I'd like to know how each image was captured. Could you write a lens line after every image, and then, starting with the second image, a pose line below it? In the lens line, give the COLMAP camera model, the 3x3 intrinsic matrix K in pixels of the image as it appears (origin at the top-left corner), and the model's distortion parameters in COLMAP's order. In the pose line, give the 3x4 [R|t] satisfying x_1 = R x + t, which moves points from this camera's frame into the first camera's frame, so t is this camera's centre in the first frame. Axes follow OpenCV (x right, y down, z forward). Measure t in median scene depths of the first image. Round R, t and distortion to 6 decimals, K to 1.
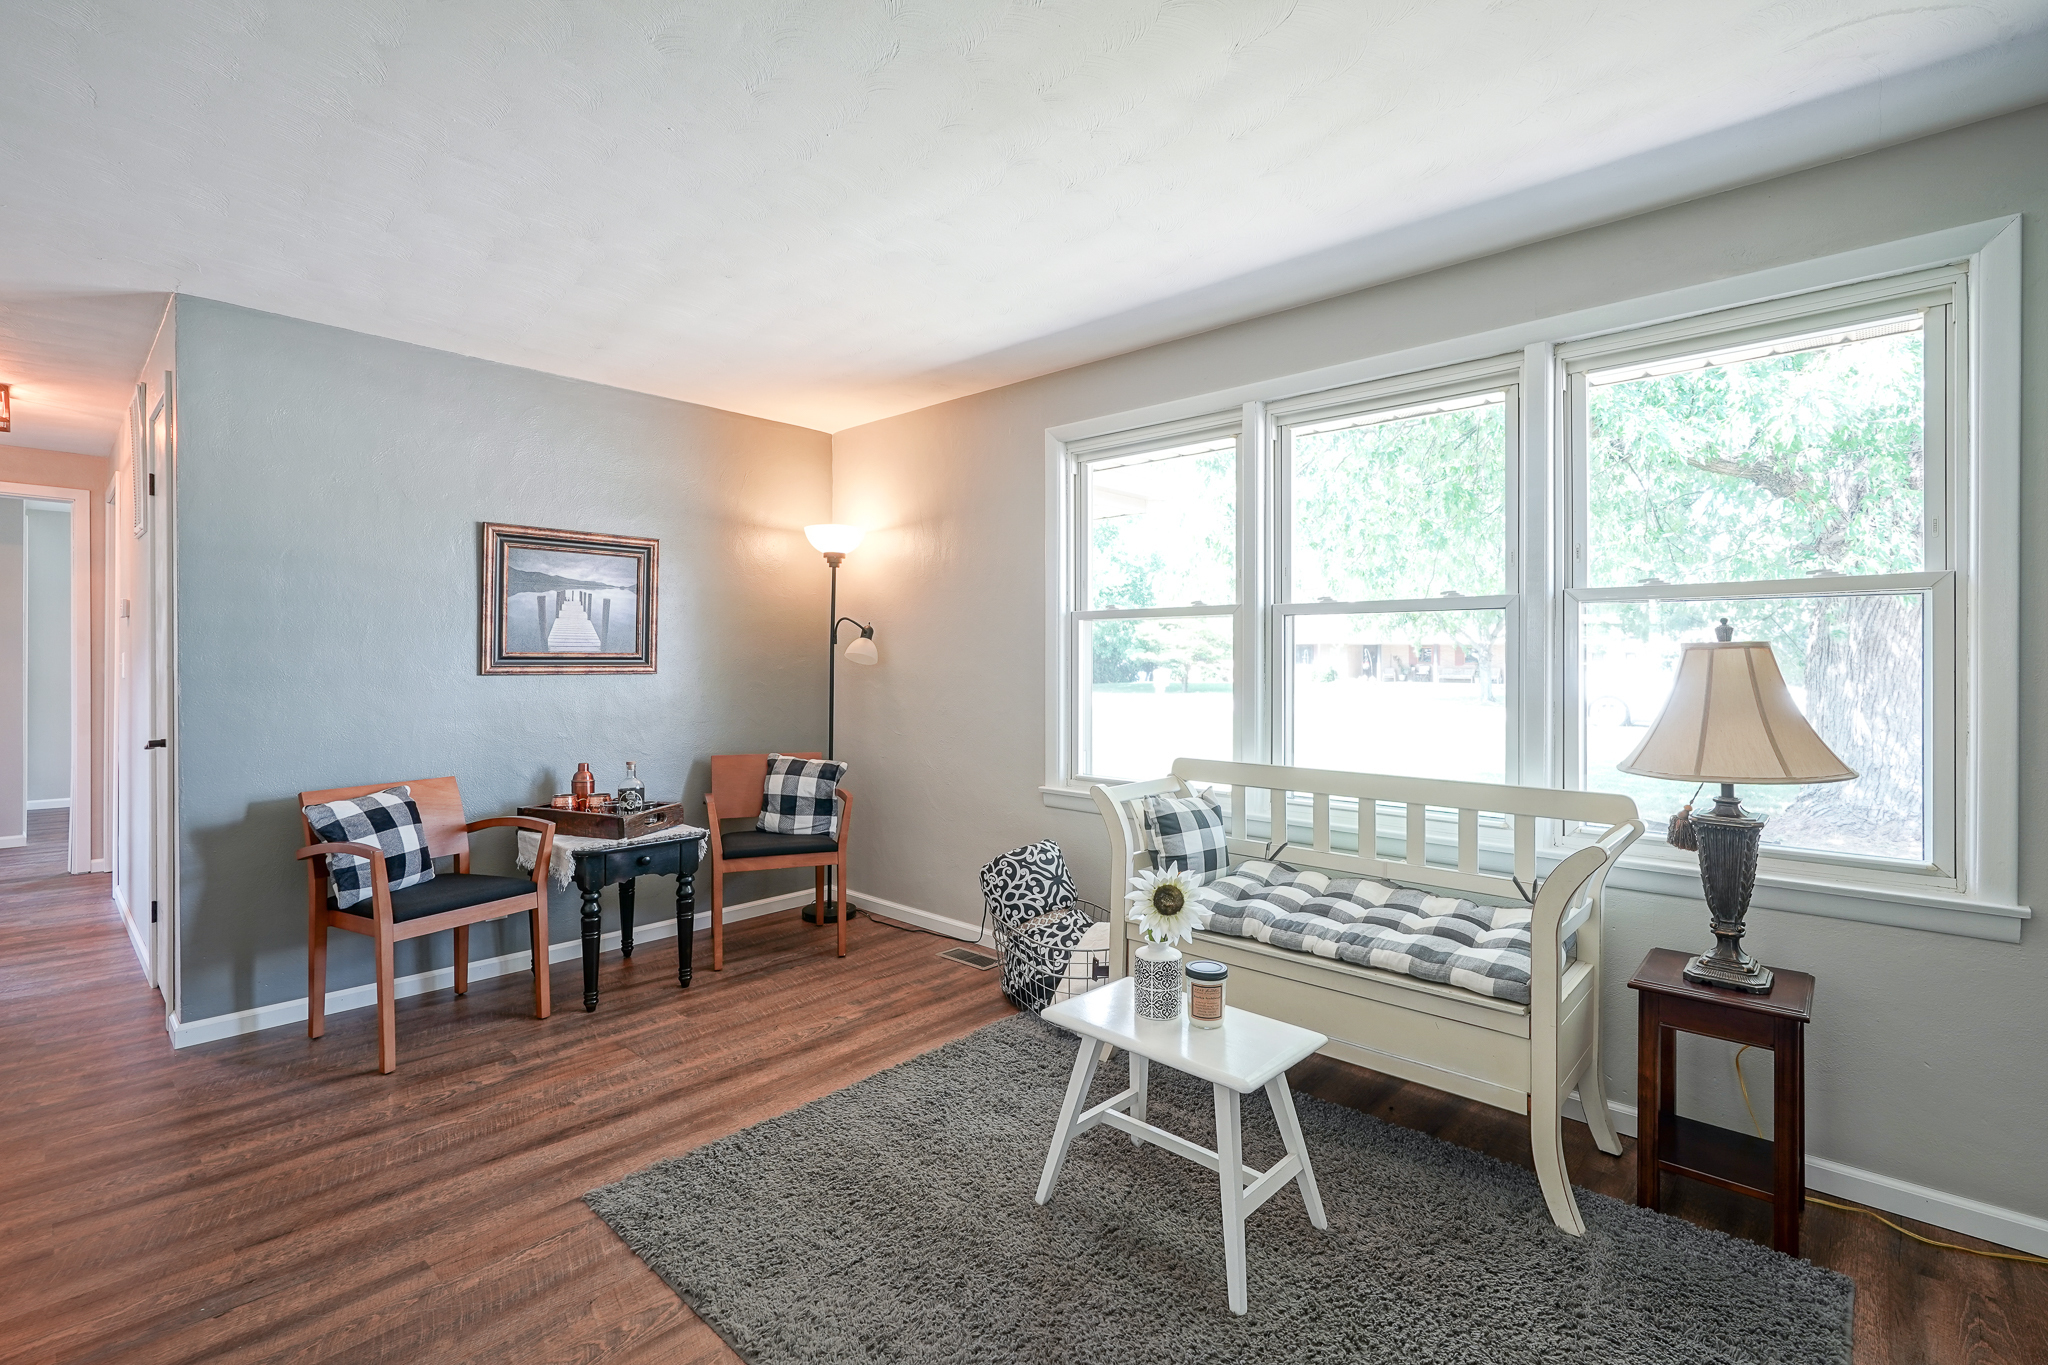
lens RADIAL K [[947.7, 0, 1024.0], [0, 947.7, 682.5], [0, 0, 1]] dist [-0.016815, 0.000055]
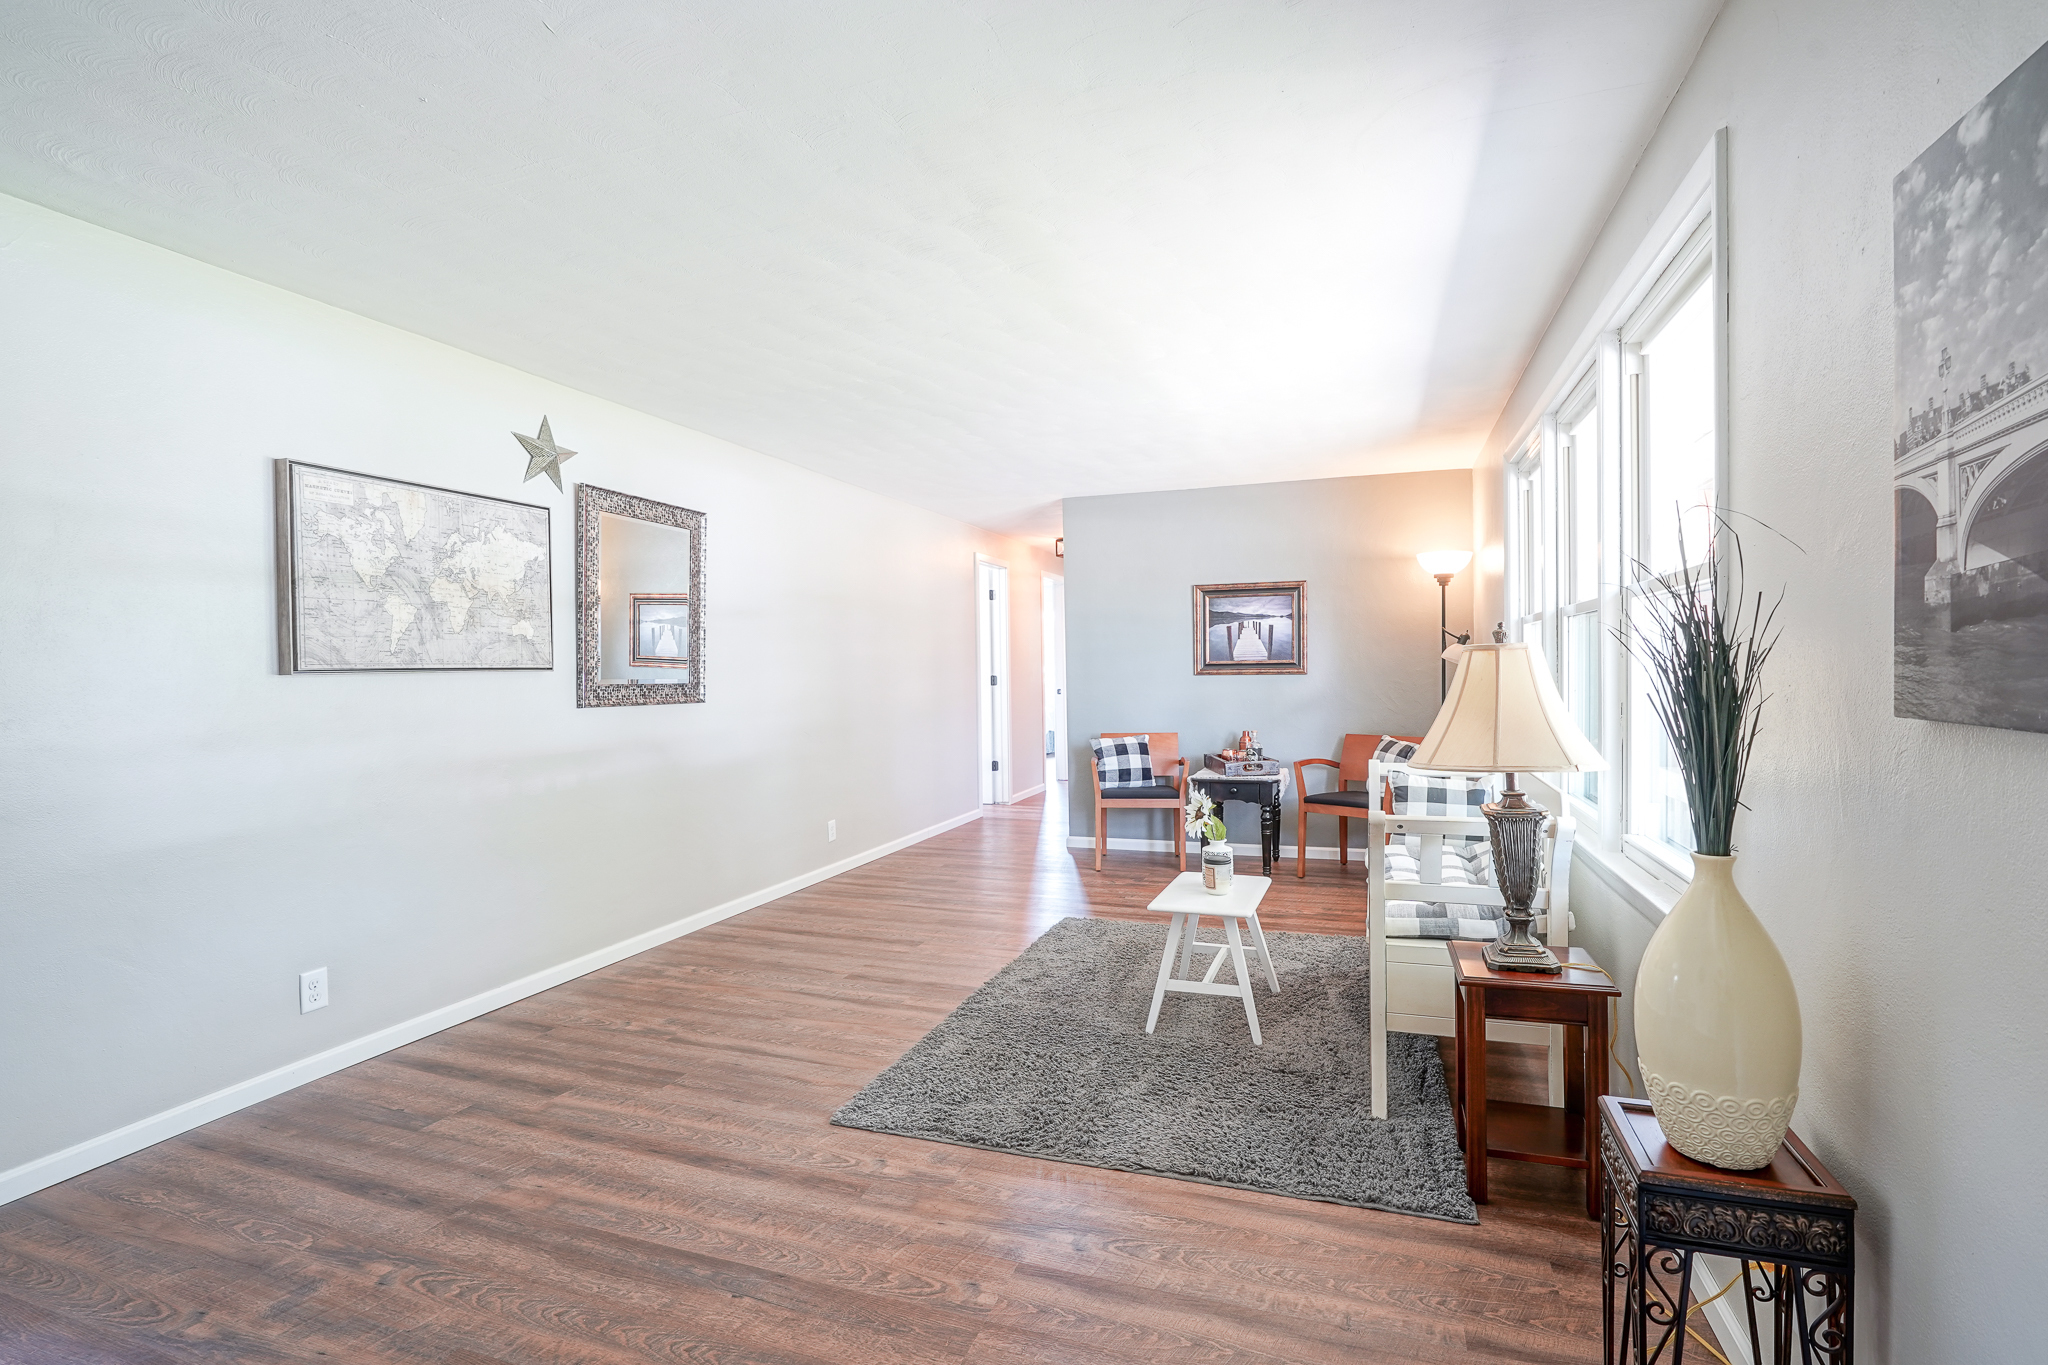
lens RADIAL K [[942.9, 0, 1028.3], [0, 942.9, 677.9], [0, 0, 1]] dist [0.002662, 0.000550]
pose [[0.414995, 0.004078, -0.909814, 0.825563], [-0.005436, 0.999983, 0.002002, -0.004004], [0.909807, 0.004115, 0.415010, 0.016516]]
